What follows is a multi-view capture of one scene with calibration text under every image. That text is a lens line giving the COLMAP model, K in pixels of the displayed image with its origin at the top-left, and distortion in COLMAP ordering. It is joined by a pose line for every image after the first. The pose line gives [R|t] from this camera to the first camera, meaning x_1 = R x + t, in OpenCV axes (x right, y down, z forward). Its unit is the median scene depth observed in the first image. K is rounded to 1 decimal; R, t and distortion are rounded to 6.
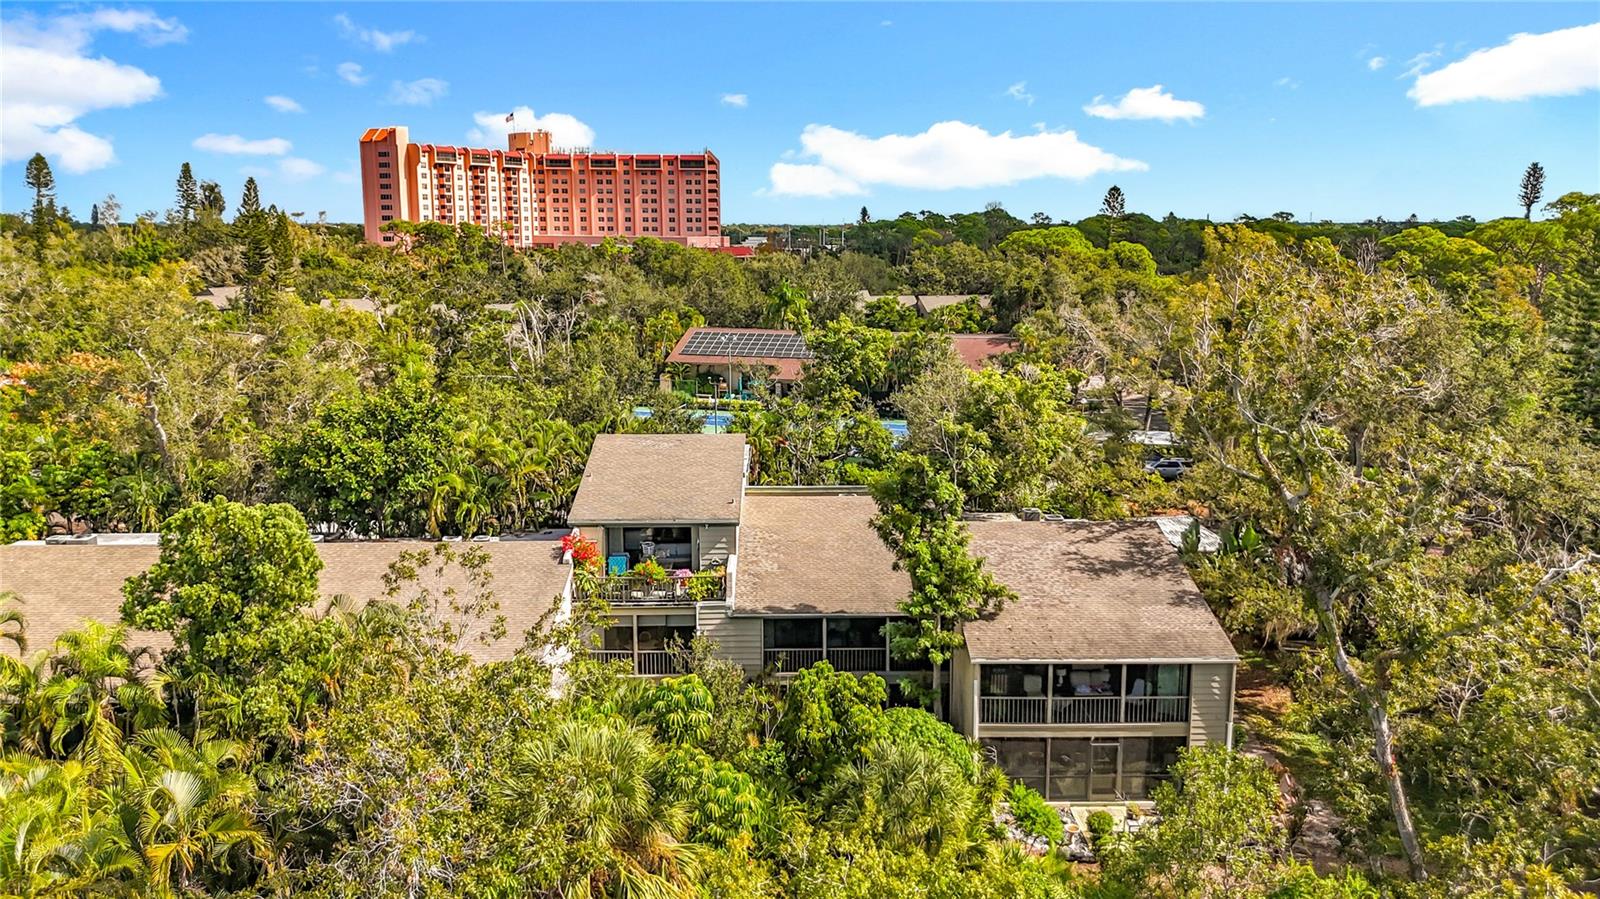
lens RADIAL K [[1199.6, 0, 809.1], [0, 1199.6, 445.0], [0, 0, 1]] dist [0.055801, -0.096629]
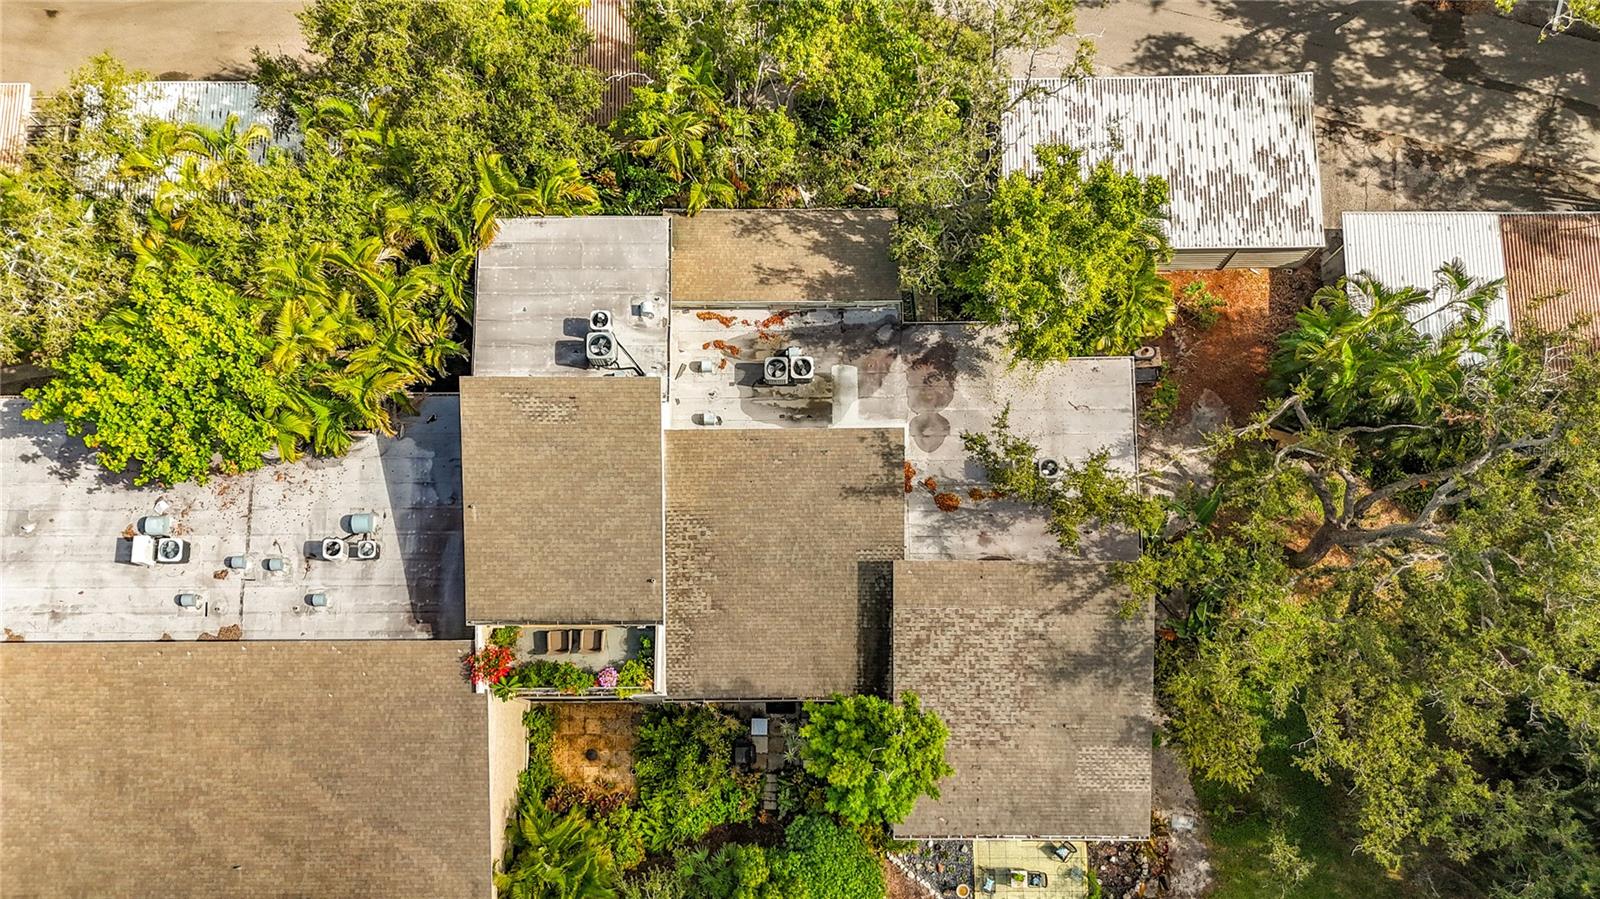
lens RADIAL K [[1158.8, 0, 791.0], [0, 1158.8, 546.2], [0, 0, 1]] dist [0.112655, -0.002541]
pose [[0.999743, 0.019246, -0.011947, 0.045230], [0.004347, 0.354585, 0.935014, -0.760491], [0.022231, -0.934826, 0.354410, 0.764873]]
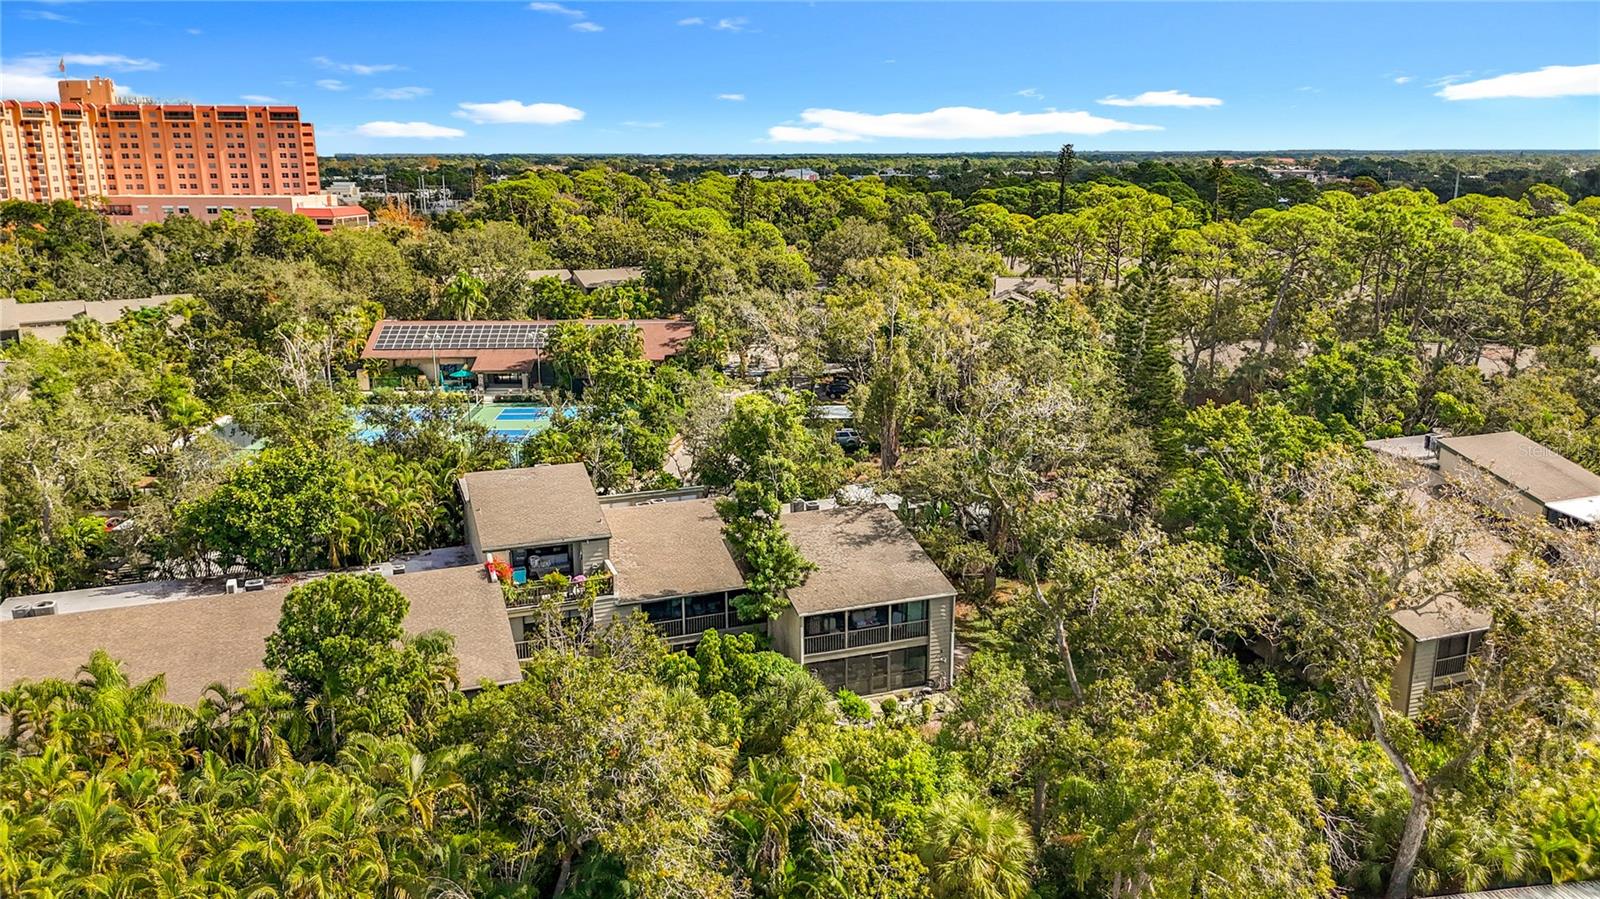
lens RADIAL K [[1199.6, 0, 809.1], [0, 1199.6, 445.0], [0, 0, 1]] dist [0.055801, -0.096629]
pose [[0.943730, -0.081482, 0.320523, -0.281222], [0.063193, 0.995745, 0.067073, -0.118674], [-0.324624, -0.043044, 0.944863, -0.373243]]
